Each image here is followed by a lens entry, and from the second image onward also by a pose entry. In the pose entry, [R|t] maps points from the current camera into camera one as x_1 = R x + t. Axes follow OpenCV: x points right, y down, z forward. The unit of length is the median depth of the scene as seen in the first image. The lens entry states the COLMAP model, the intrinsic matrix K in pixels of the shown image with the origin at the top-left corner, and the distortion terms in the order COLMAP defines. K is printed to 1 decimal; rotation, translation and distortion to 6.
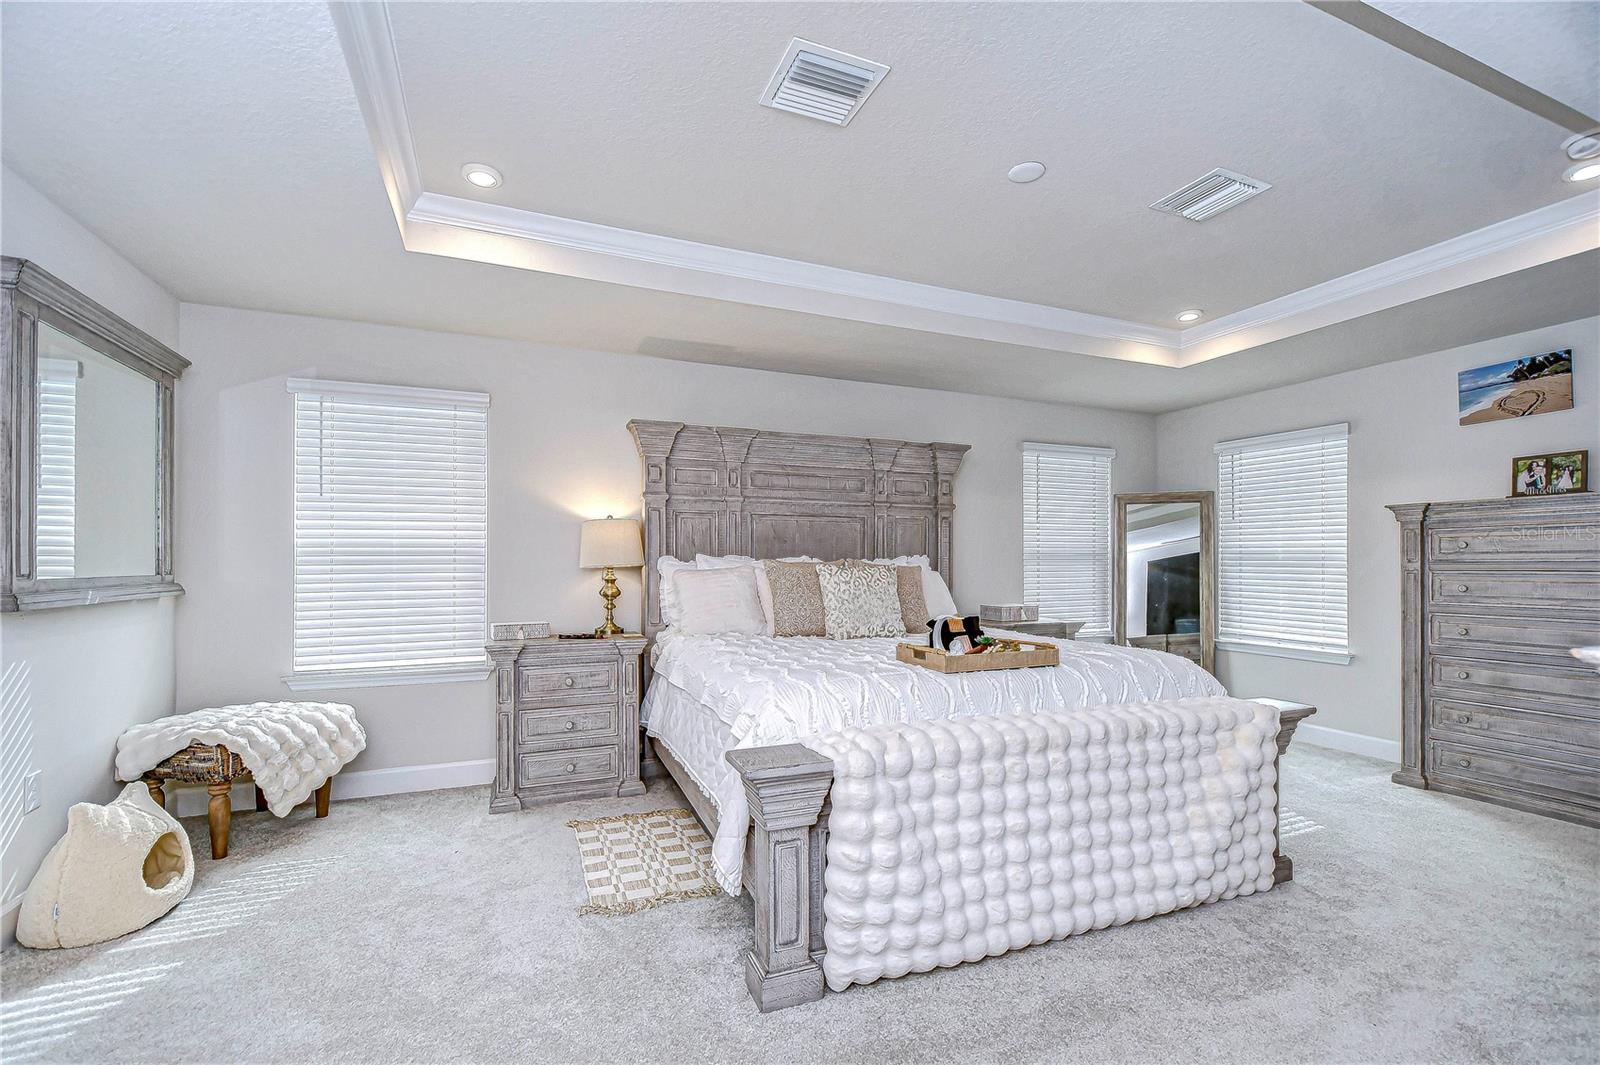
lens RADIAL K [[697.7, 0, 802.1], [0, 697.7, 559.0], [0, 0, 1]] dist [0.003217, -0.005158]
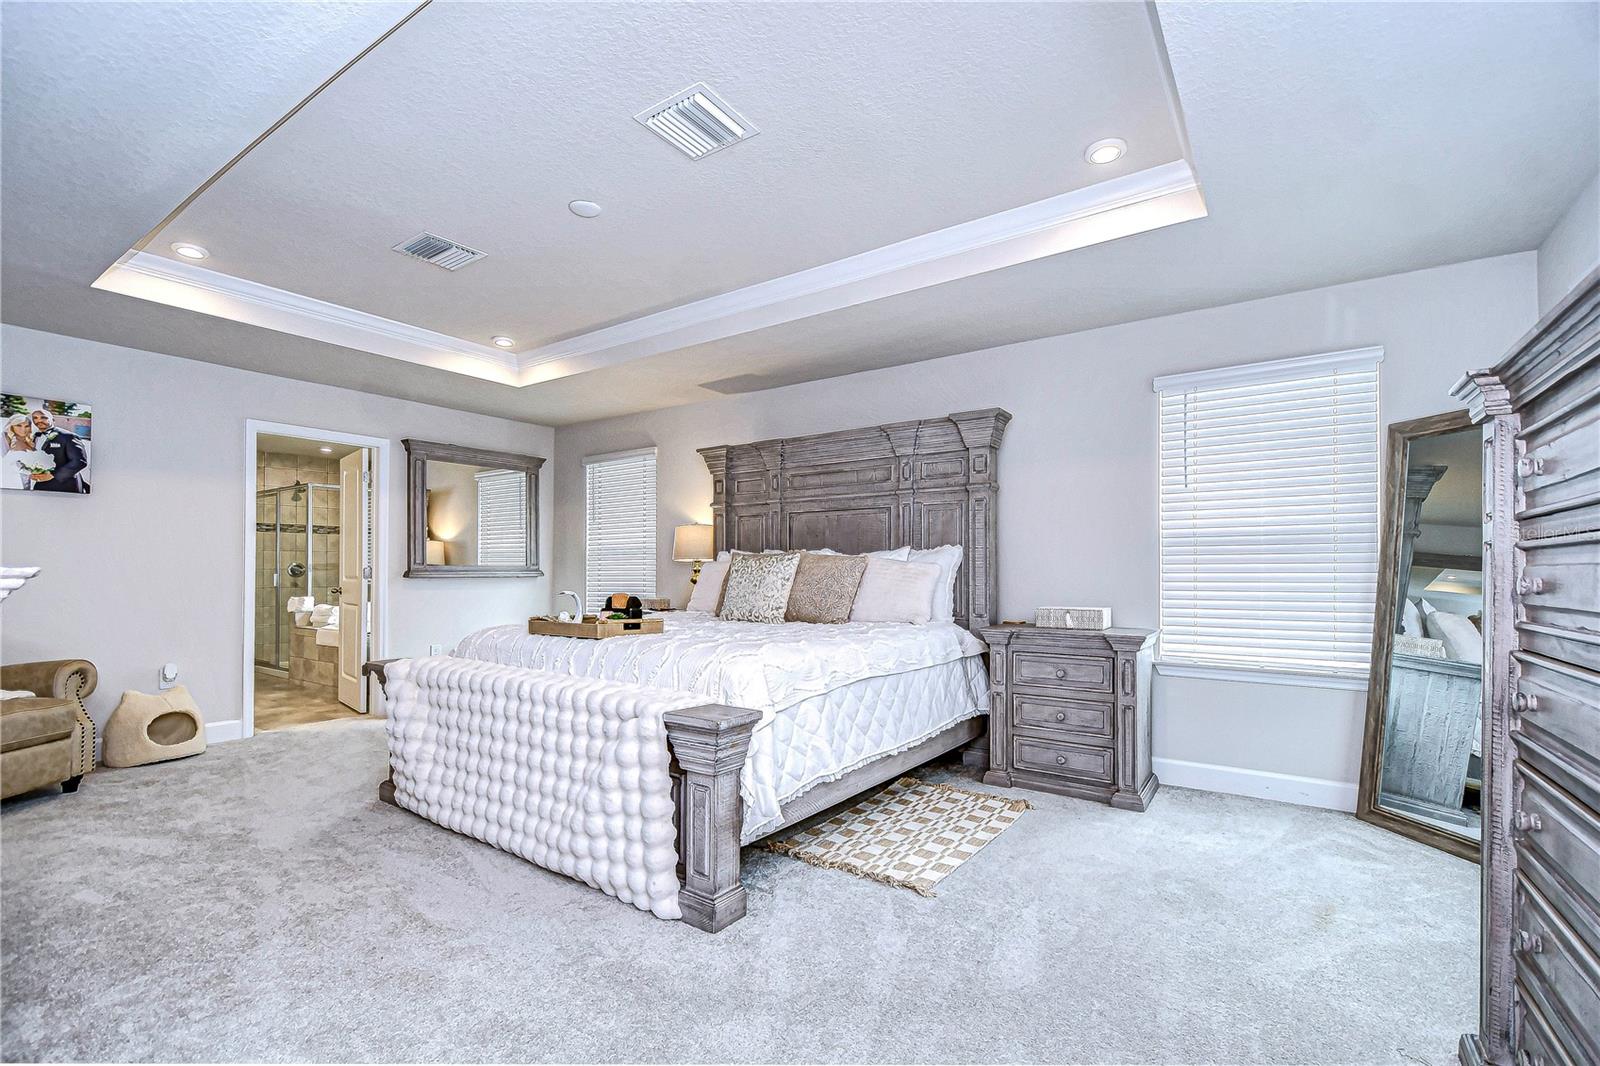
lens RADIAL K [[697.7, 0, 802.1], [0, 697.7, 559.5], [0, 0, 1]] dist [0.003217, -0.005158]
pose [[0.539056, -0.016052, -0.842117, 0.984881], [0.003409, 0.999852, -0.016877, 0.033514], [0.842263, 0.006227, 0.539031, 0.449584]]
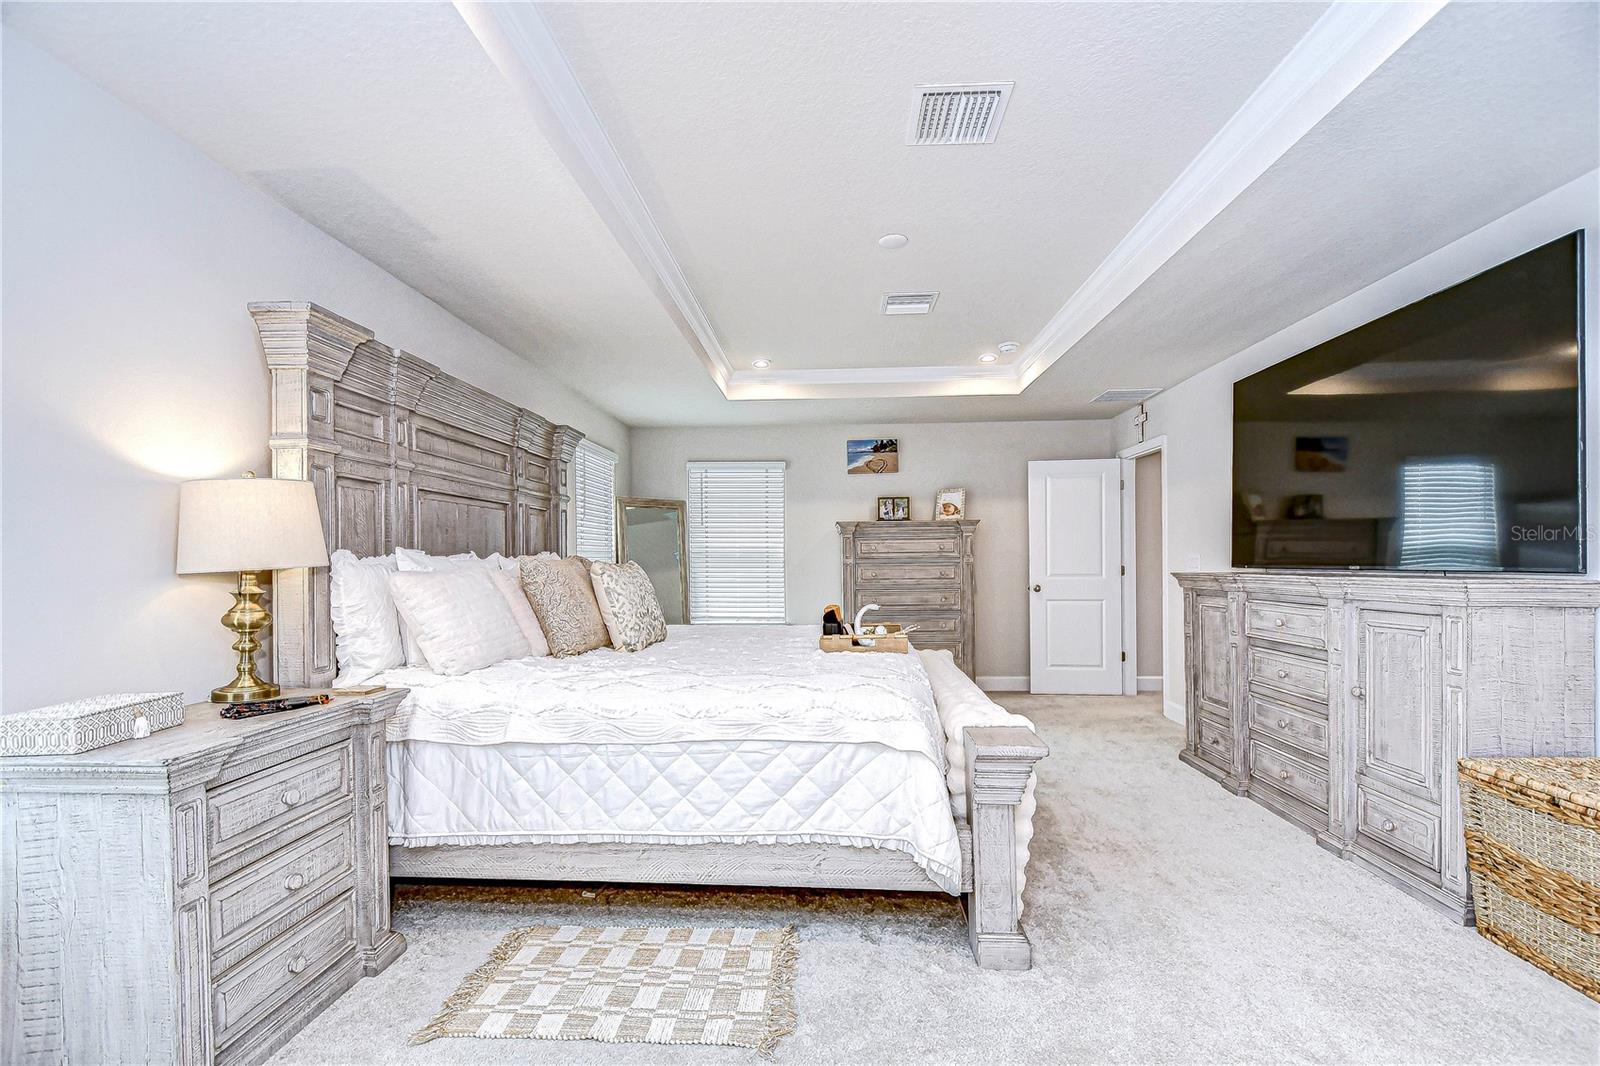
lens RADIAL K [[697.7, 0, 802.1], [0, 697.7, 559.5], [0, 0, 1]] dist [0.003217, -0.005158]
pose [[0.432435, -0.002100, 0.901663, -0.575489], [0.003844, 0.999992, 0.000485, 0.005338], [-0.901657, 0.003256, 0.432439, 0.410729]]
